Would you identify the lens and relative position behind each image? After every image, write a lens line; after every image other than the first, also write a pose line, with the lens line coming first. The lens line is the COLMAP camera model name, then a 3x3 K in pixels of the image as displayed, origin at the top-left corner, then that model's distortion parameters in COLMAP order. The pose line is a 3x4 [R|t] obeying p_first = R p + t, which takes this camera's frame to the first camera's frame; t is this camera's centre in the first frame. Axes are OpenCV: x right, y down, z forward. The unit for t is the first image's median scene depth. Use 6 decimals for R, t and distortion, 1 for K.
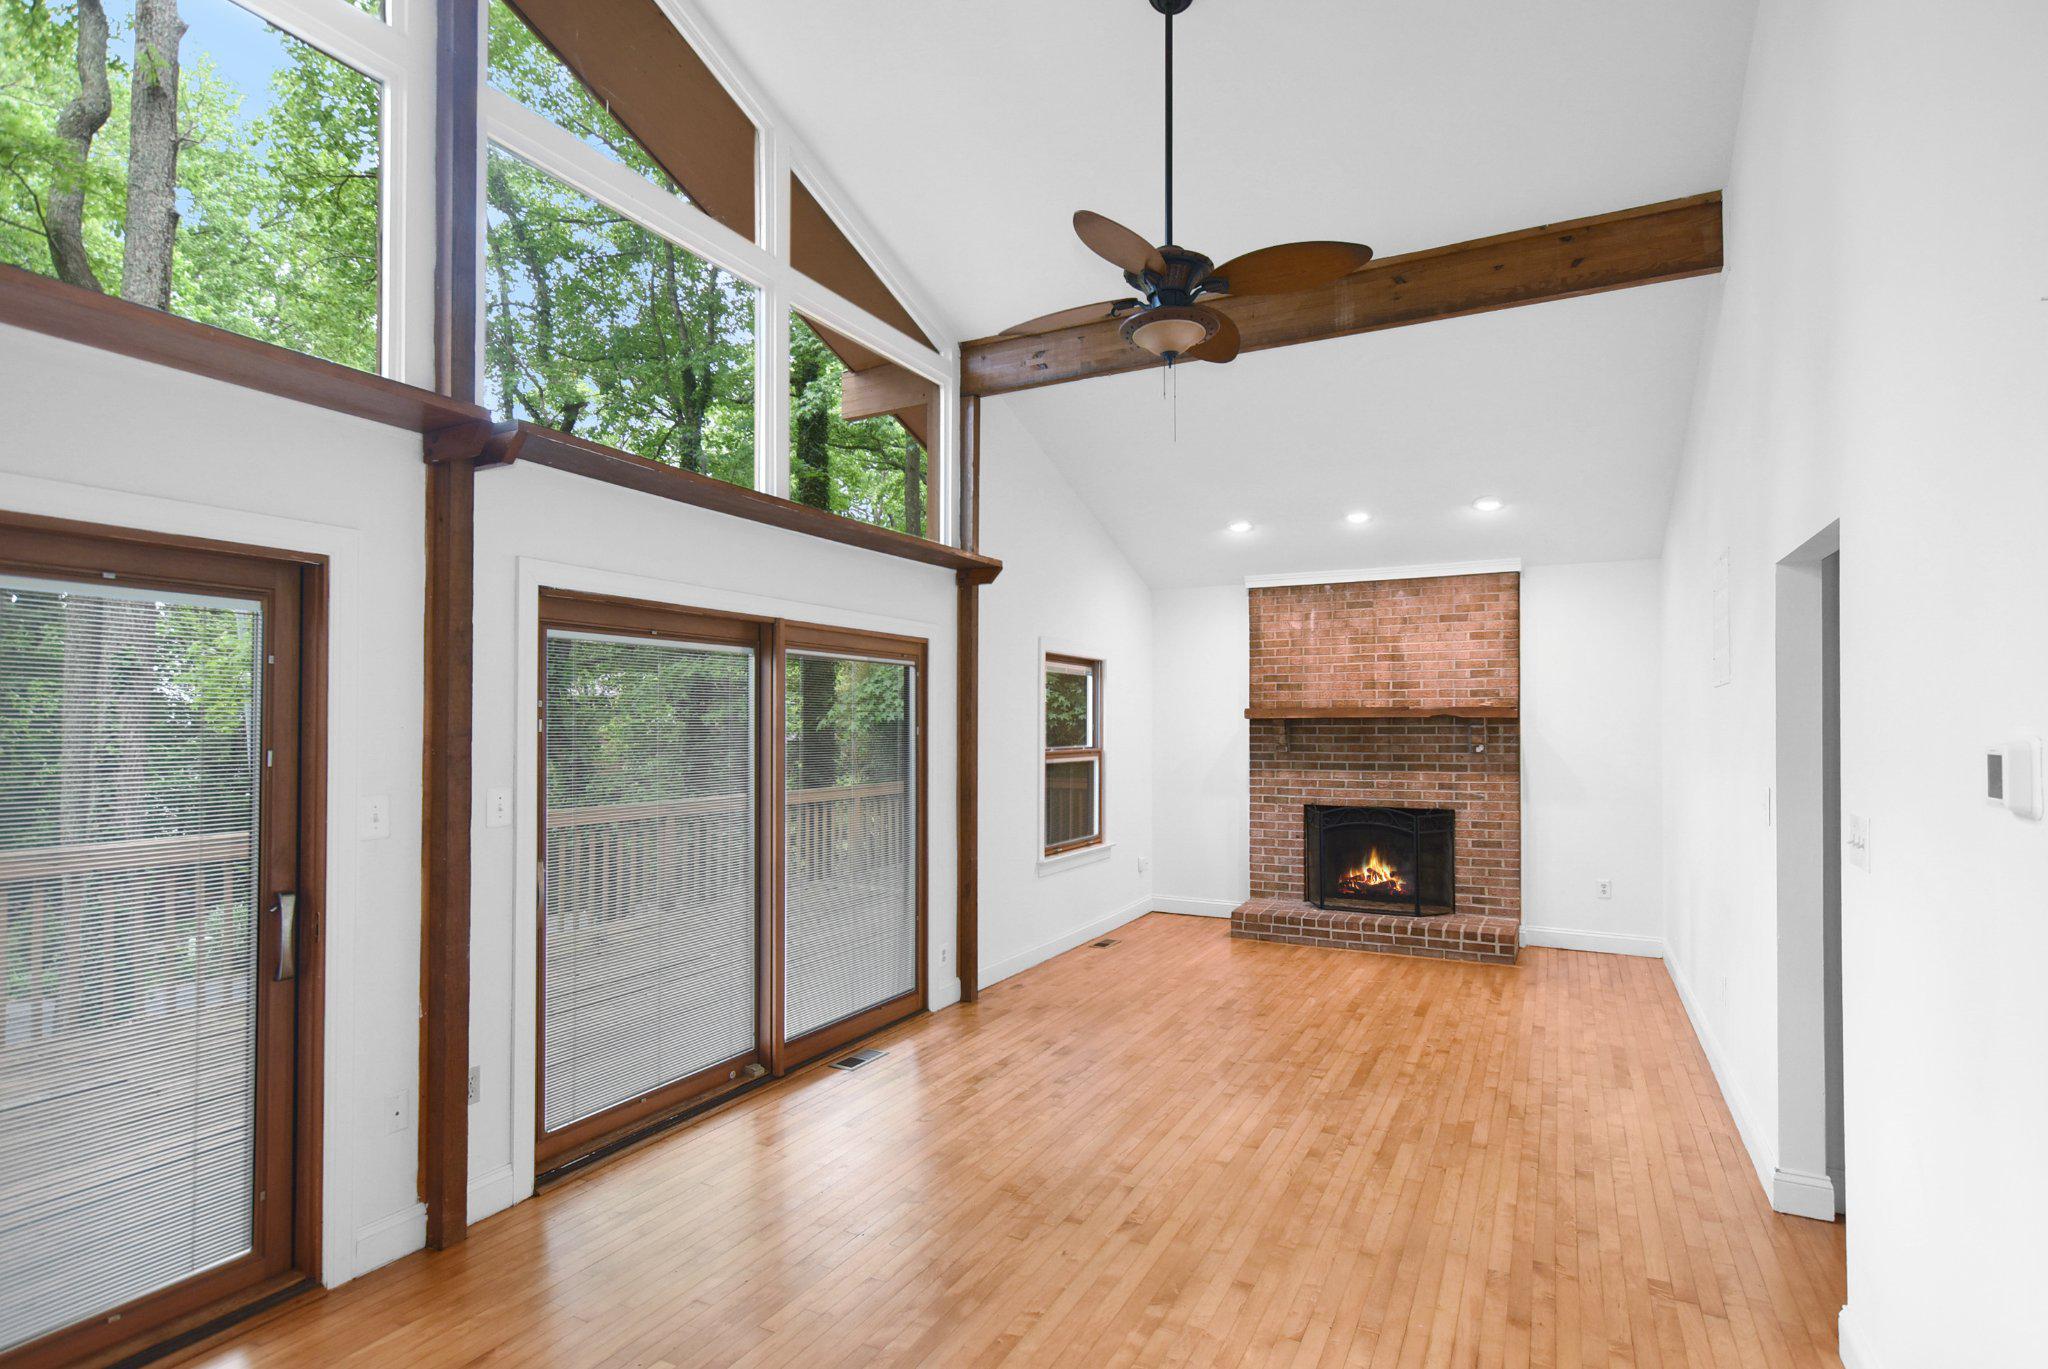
lens RADIAL K [[1052.5, 0, 1016.1], [0, 1052.5, 717.1], [0, 0, 1]] dist [-0.006631, 0.001445]
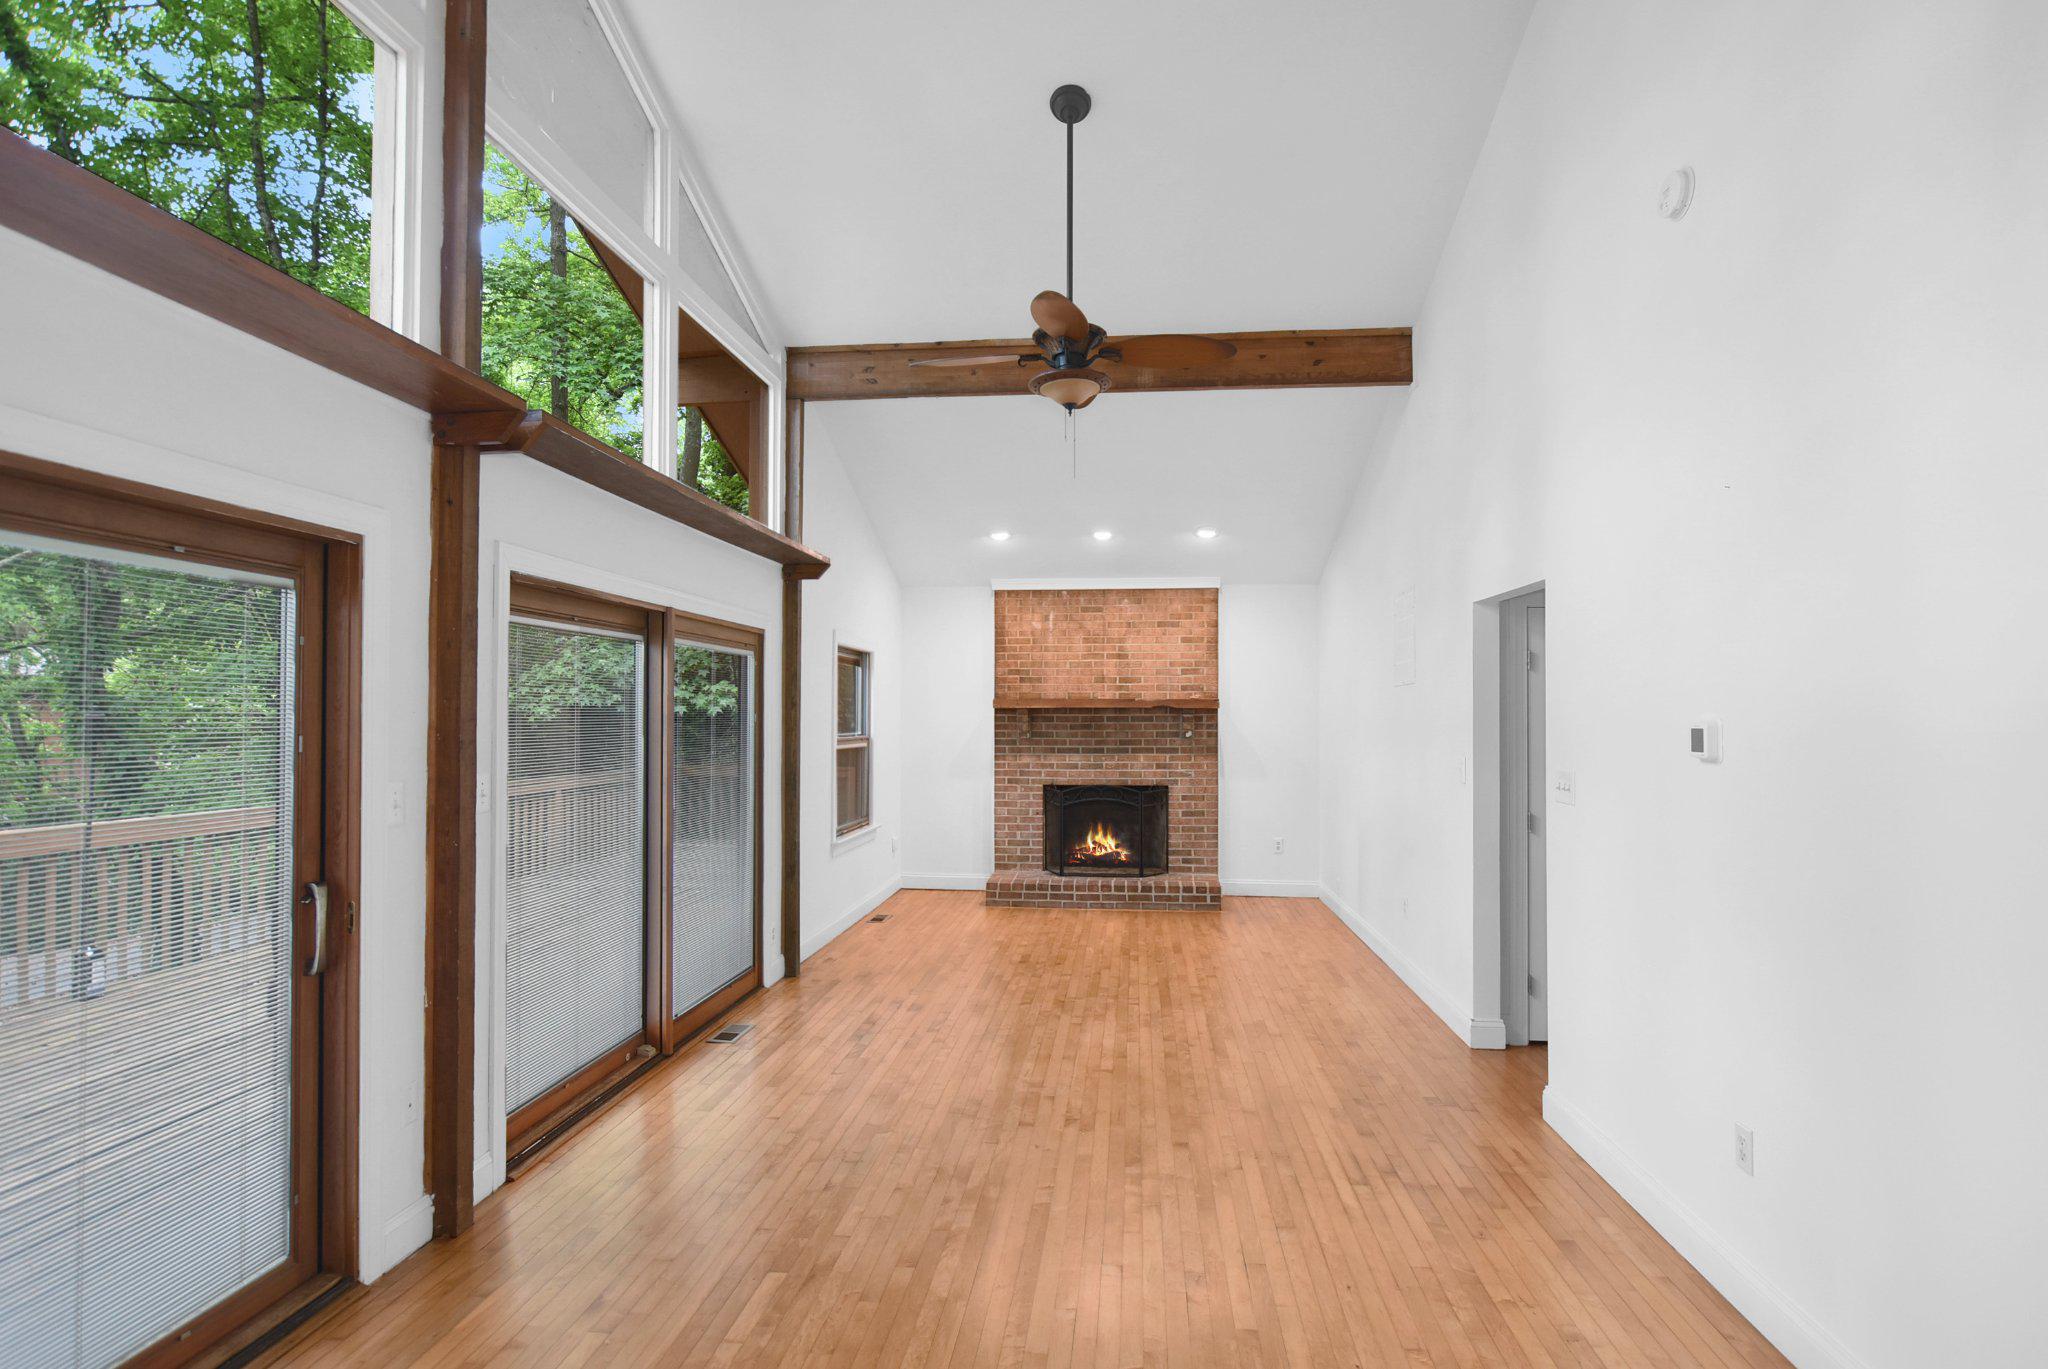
lens RADIAL K [[1052.5, 0, 1052.1], [0, 1052.5, 701.2], [0, 0, 1]] dist [-0.006631, 0.001445]
pose [[0.924639, 0.008236, 0.380756, -0.270789], [-0.006149, 0.999959, -0.006699, 0.002090], [-0.380795, 0.003853, 0.924651, -0.089897]]
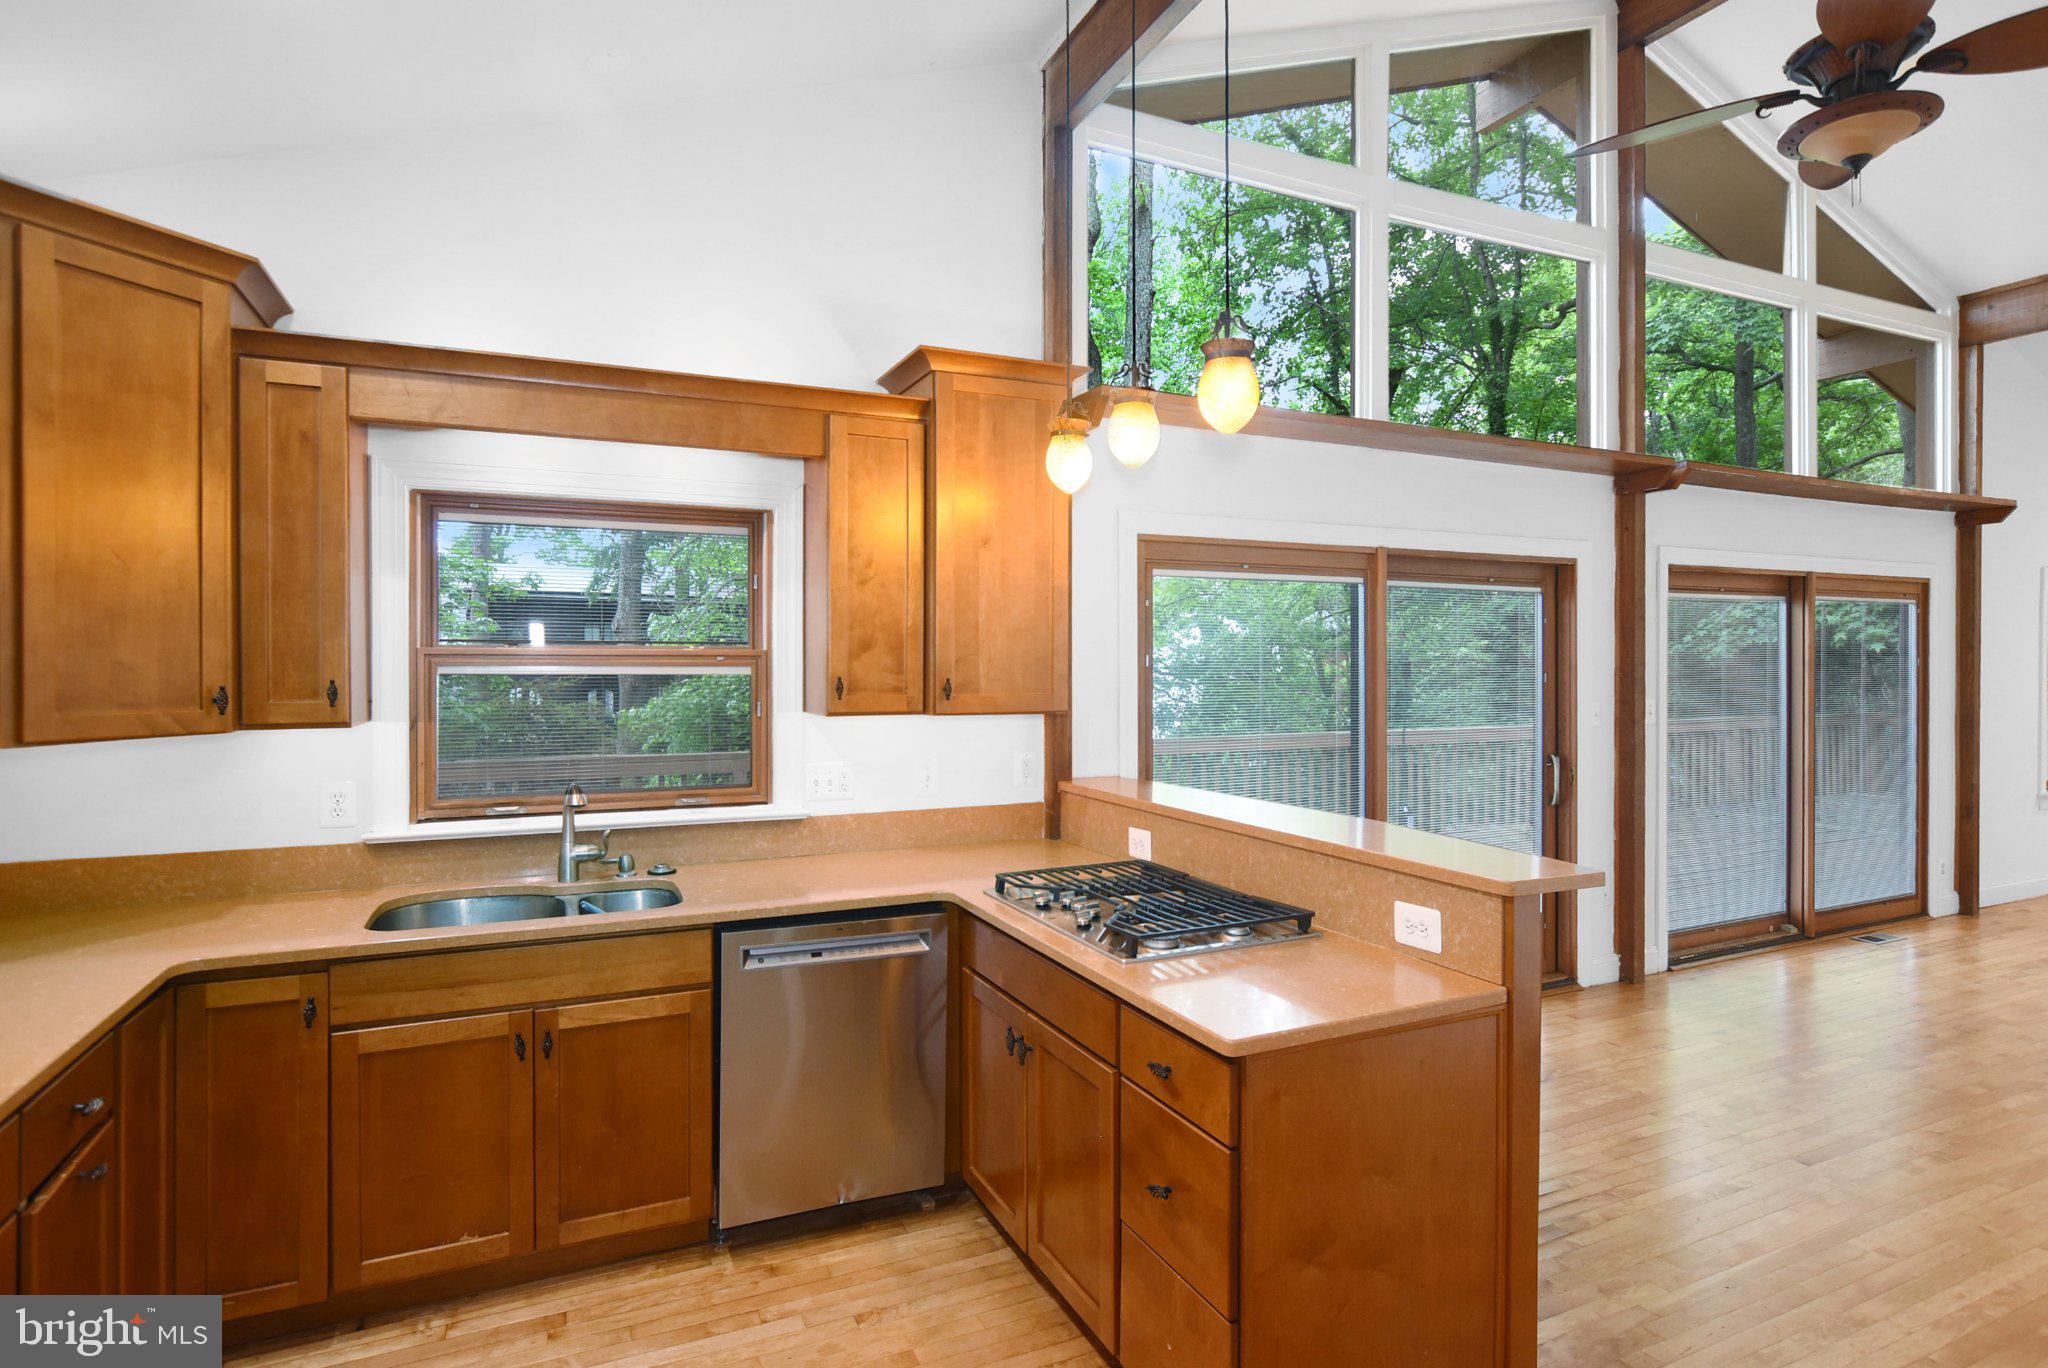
lens RADIAL K [[1052.5, 0, 1022.1], [0, 1052.5, 664.2], [0, 0, 1]] dist [-0.006631, 0.001445]
pose [[0.790505, 0.003508, -0.612445, -0.202058], [0.005954, 0.999892, 0.013412, -0.006666], [0.612426, -0.014249, 0.790399, -0.558075]]
